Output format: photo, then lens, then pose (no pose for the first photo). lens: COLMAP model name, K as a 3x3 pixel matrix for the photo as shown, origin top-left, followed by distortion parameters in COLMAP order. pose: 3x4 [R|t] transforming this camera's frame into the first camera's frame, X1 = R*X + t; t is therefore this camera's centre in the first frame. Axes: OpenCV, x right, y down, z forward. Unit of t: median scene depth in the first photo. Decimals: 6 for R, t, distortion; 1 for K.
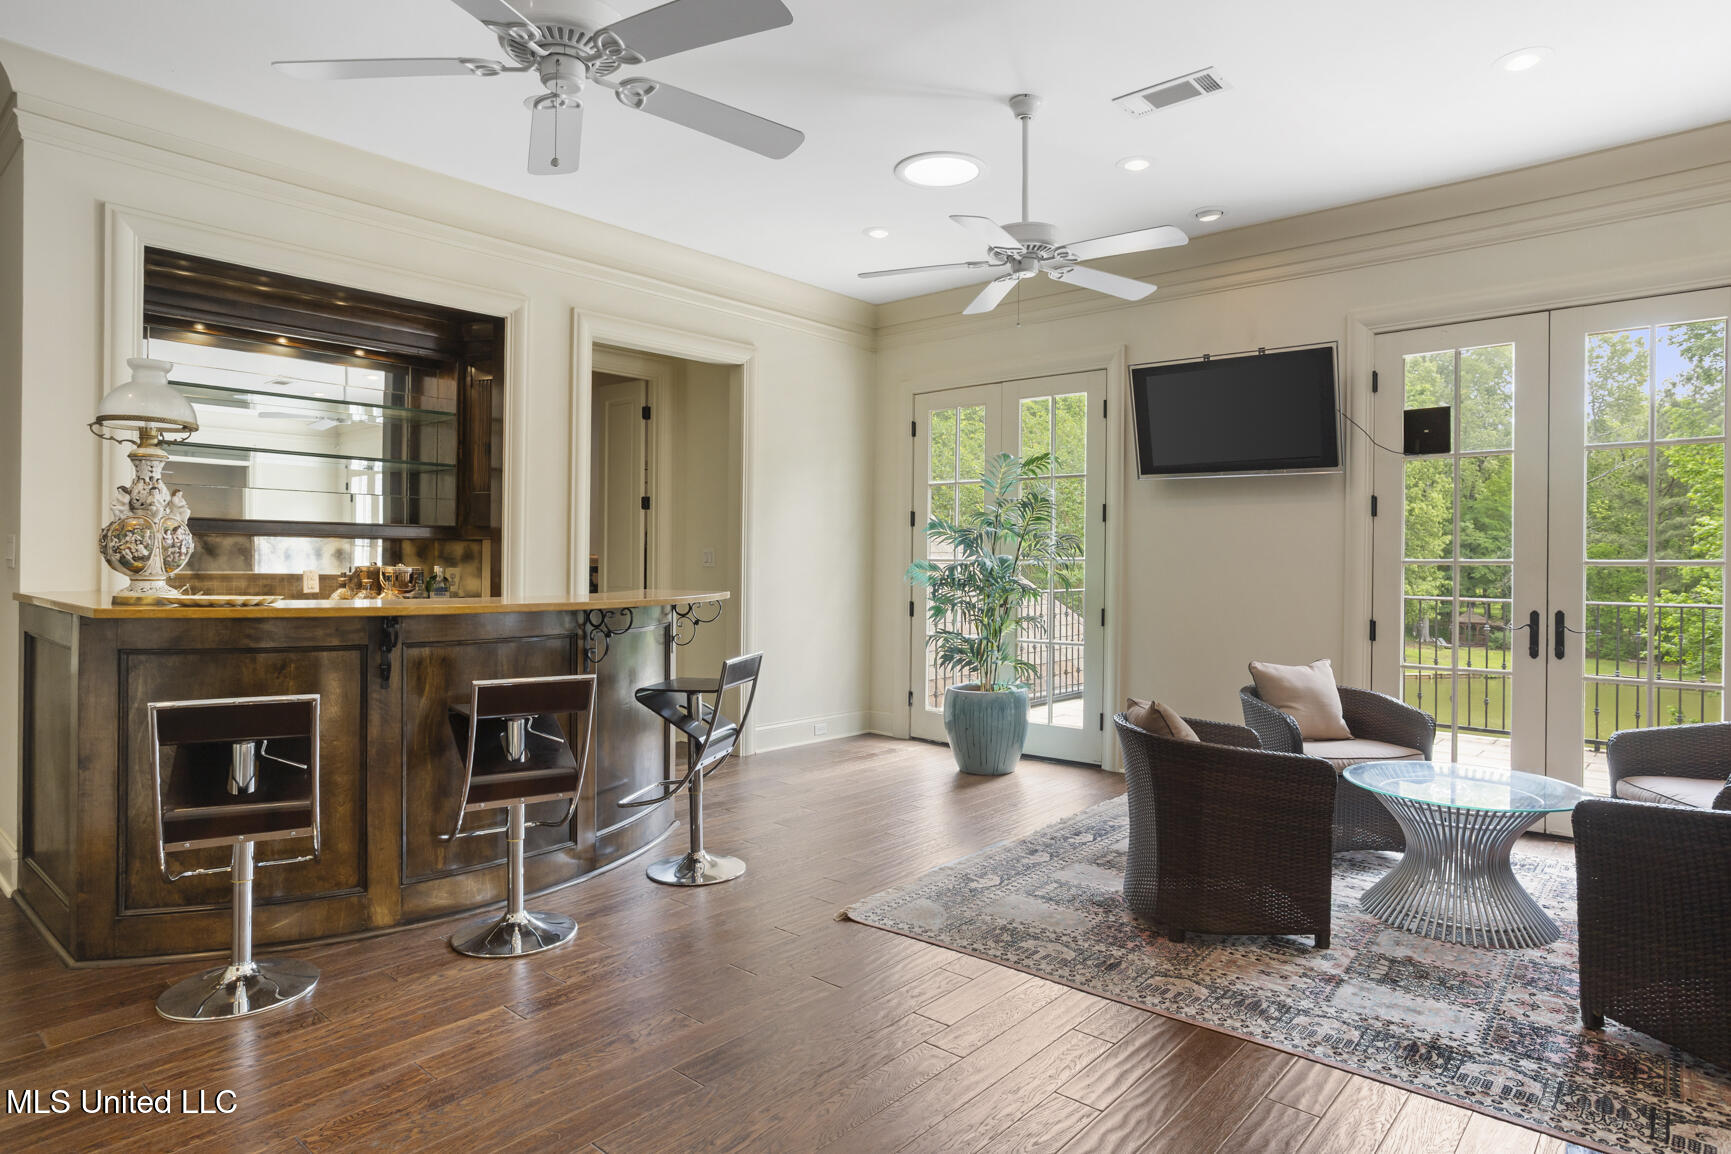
lens RADIAL K [[990.9, 0, 867.6], [0, 990.9, 569.4], [0, 0, 1]] dist [-0.060073, 0.041189]
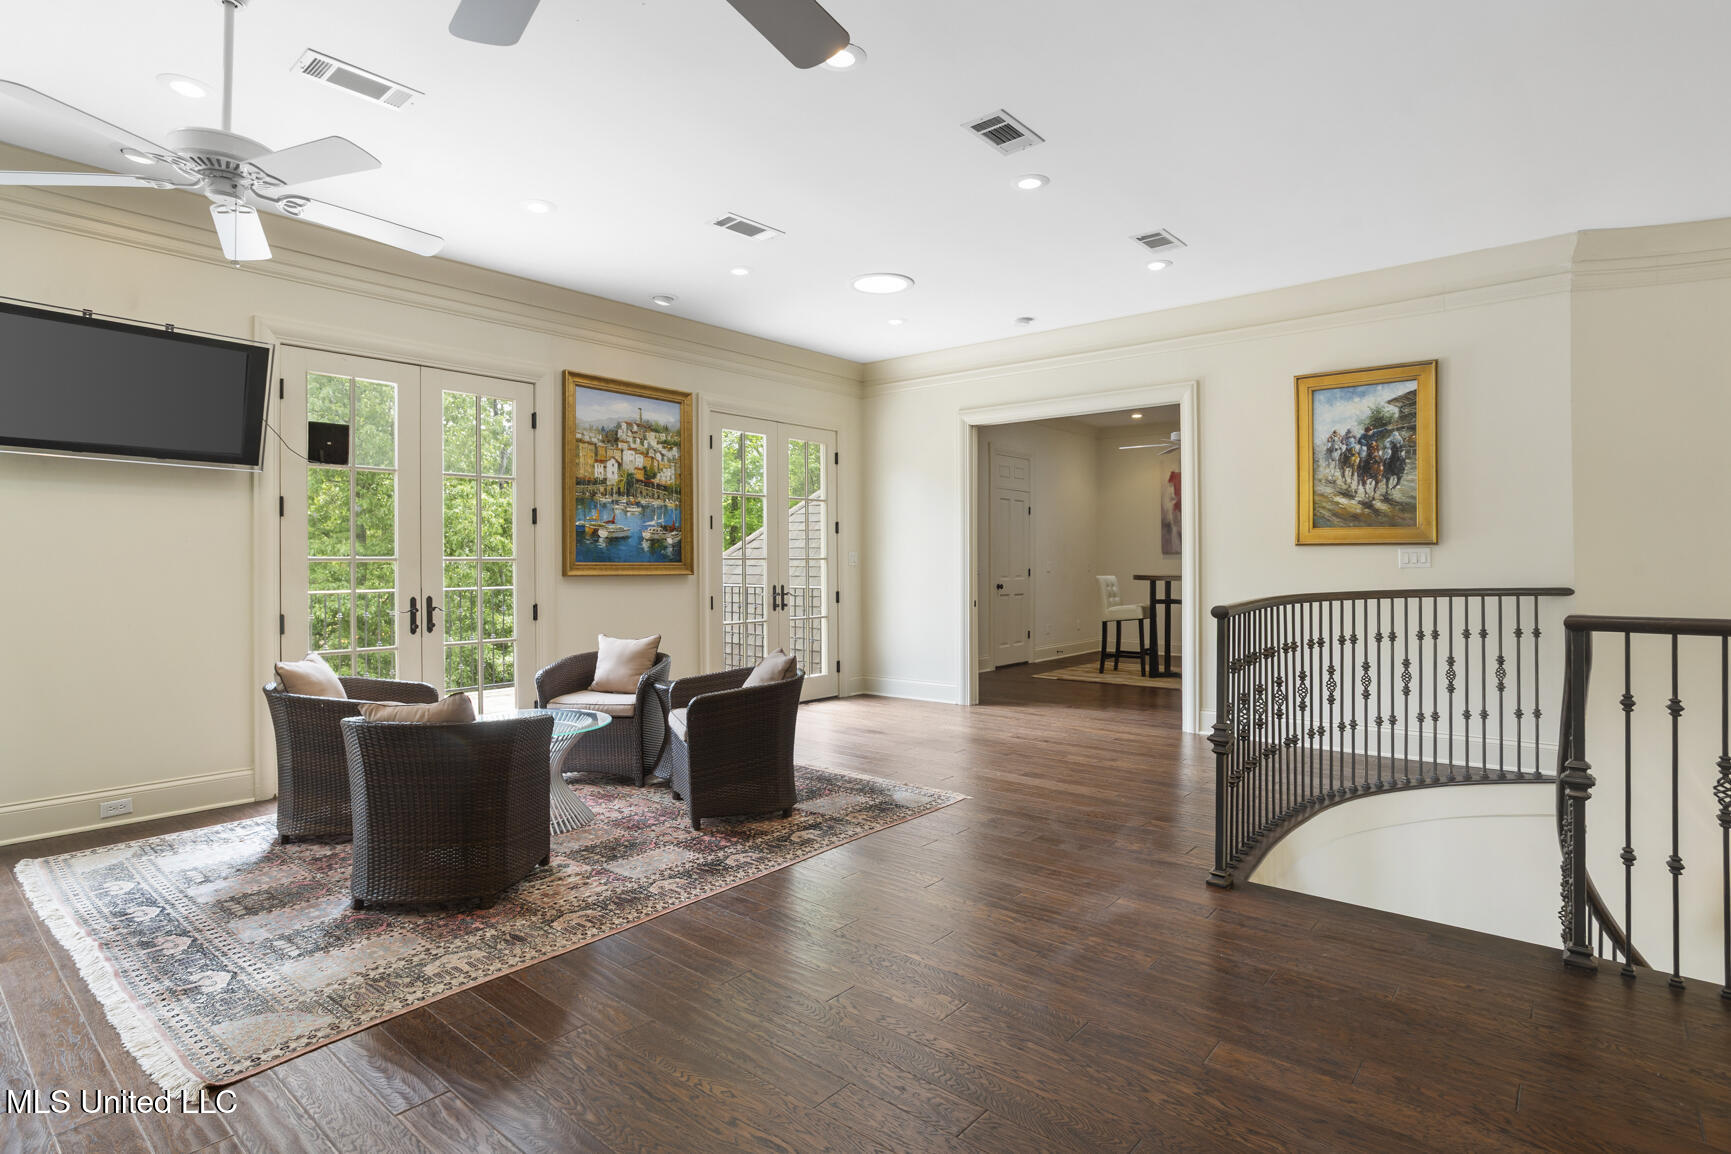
lens RADIAL K [[870.9, 0, 867.1], [0, 870.9, 554.8], [0, 0, 1]] dist [0.001808, 0.000728]
pose [[-0.013261, 0.001534, 0.999911, -0.695273], [0.009092, 0.999958, -0.001413, -0.008687], [-0.999871, 0.009073, -0.013274, 0.615630]]
